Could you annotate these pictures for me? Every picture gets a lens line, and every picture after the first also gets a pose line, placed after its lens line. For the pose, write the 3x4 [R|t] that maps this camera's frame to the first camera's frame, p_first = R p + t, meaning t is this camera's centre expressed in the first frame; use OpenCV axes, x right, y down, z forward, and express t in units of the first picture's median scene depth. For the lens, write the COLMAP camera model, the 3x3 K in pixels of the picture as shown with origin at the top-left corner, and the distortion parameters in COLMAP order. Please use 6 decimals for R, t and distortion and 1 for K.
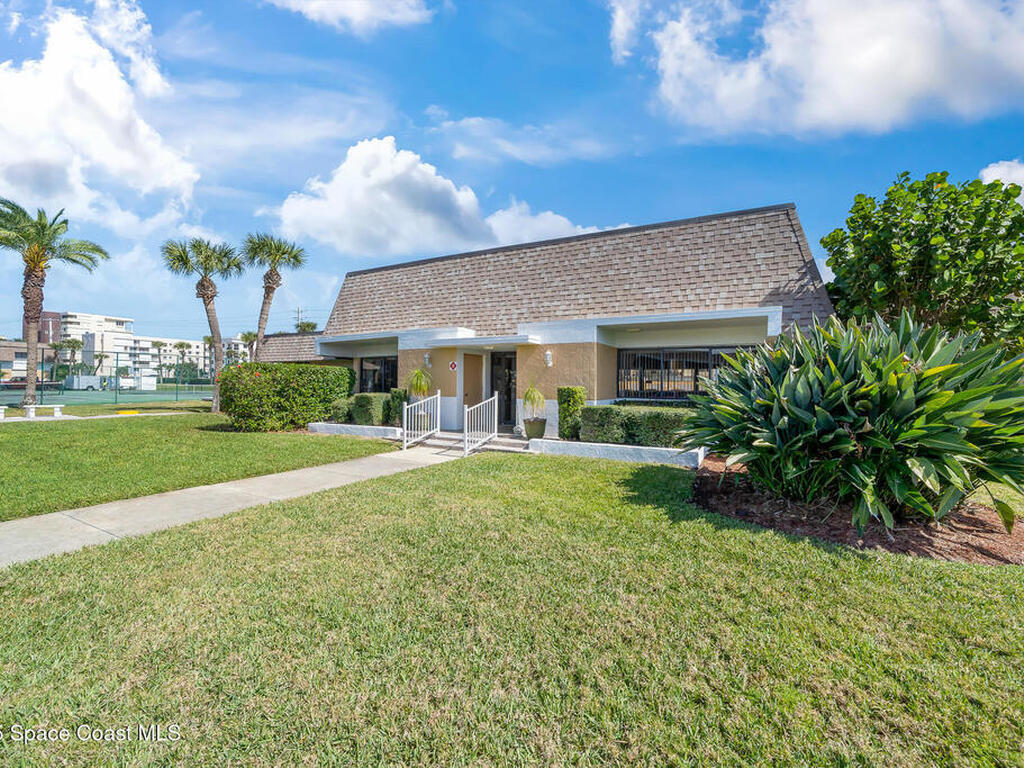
lens RADIAL K [[411.7, 0, 510.4], [0, 411.7, 382.8], [0, 0, 1]] dist [0.000367, 0.000009]
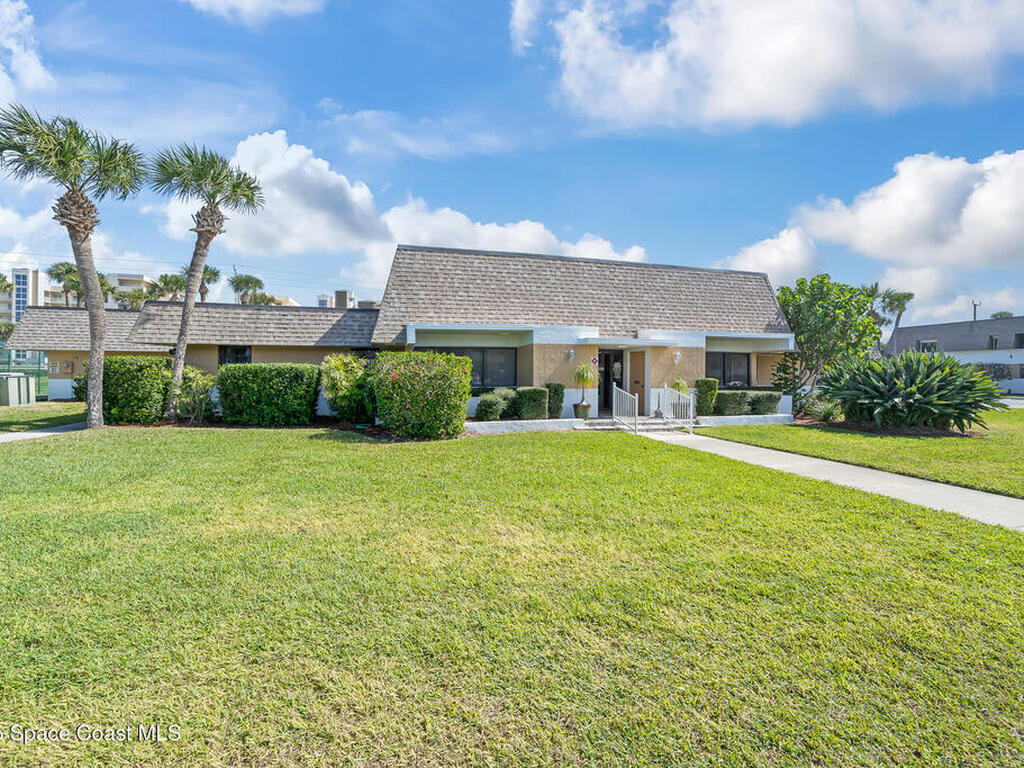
lens RADIAL K [[411.7, 0, 509.6], [0, 411.7, 382.9], [0, 0, 1]] dist [0.000367, 0.000009]
pose [[0.760238, -0.000495, 0.649645, -0.954225], [0.009836, 0.999894, -0.010748, 0.025137], [-0.649570, 0.014561, 0.760162, 0.291836]]
